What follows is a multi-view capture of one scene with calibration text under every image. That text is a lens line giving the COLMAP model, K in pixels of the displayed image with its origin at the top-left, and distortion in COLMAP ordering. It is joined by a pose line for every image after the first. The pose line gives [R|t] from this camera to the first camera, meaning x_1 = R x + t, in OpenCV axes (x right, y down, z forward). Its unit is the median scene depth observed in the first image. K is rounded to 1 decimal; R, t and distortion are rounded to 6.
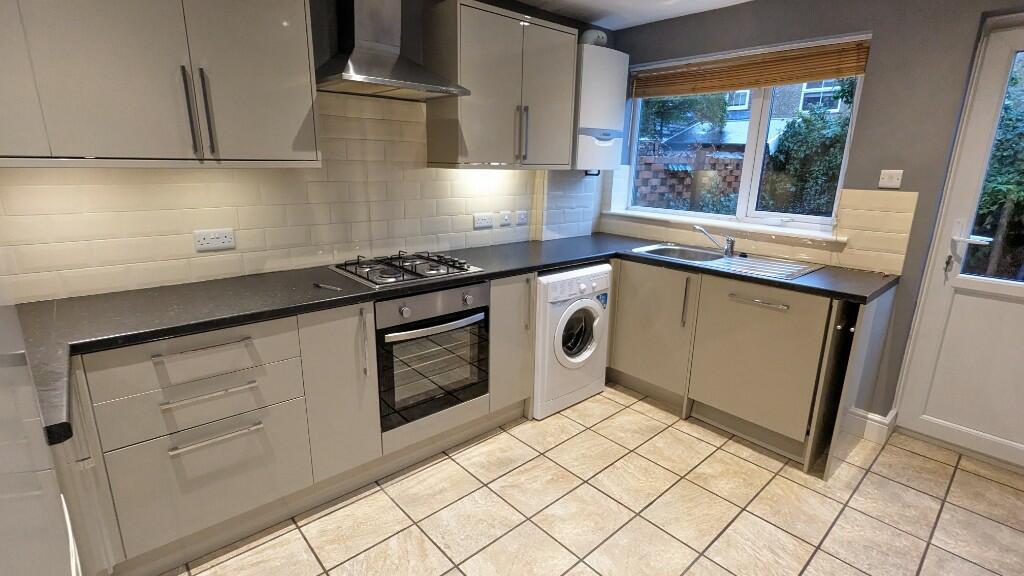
lens RADIAL K [[483.1, 0, 512.5], [0, 483.1, 283.6], [0, 0, 1]] dist [-0.000862, -0.000926]
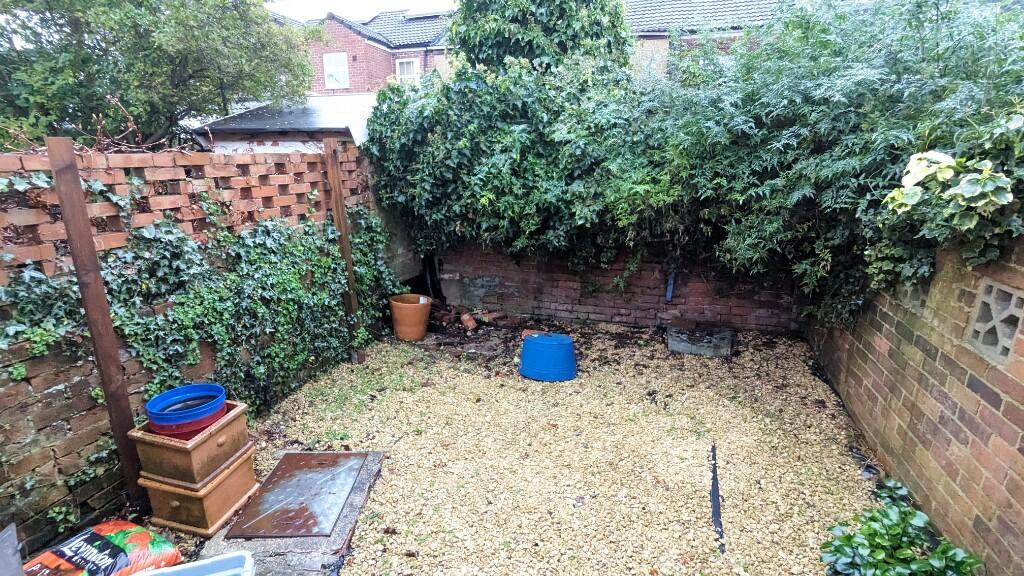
lens RADIAL K [[483.1, 0, 512.4], [0, 483.1, 288.0], [0, 0, 1]] dist [-0.000862, -0.000926]
pose [[0.856997, -0.161410, 0.489391, 0.320936], [0.148748, 0.986739, 0.064965, -0.083555], [-0.493387, 0.017121, 0.869641, 0.315192]]
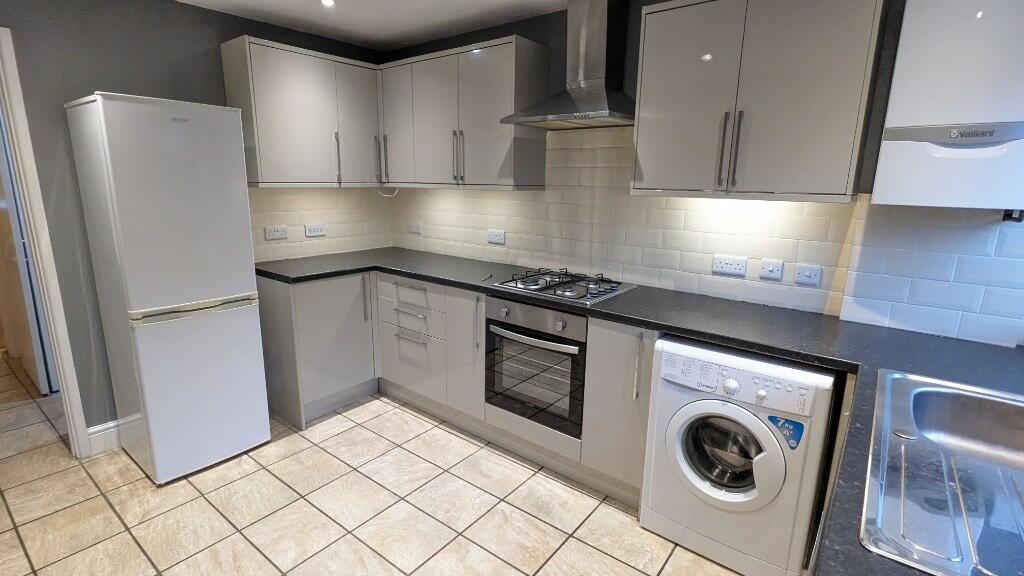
lens RADIAL K [[483.1, 0, 511.4], [0, 483.1, 289.1], [0, 0, 1]] dist [-0.000862, -0.000926]
pose [[0.173237, 0.199913, -0.964377, 0.790234], [-0.256296, 0.954597, 0.151846, -0.155721], [0.950948, 0.220861, 0.216609, 0.659482]]
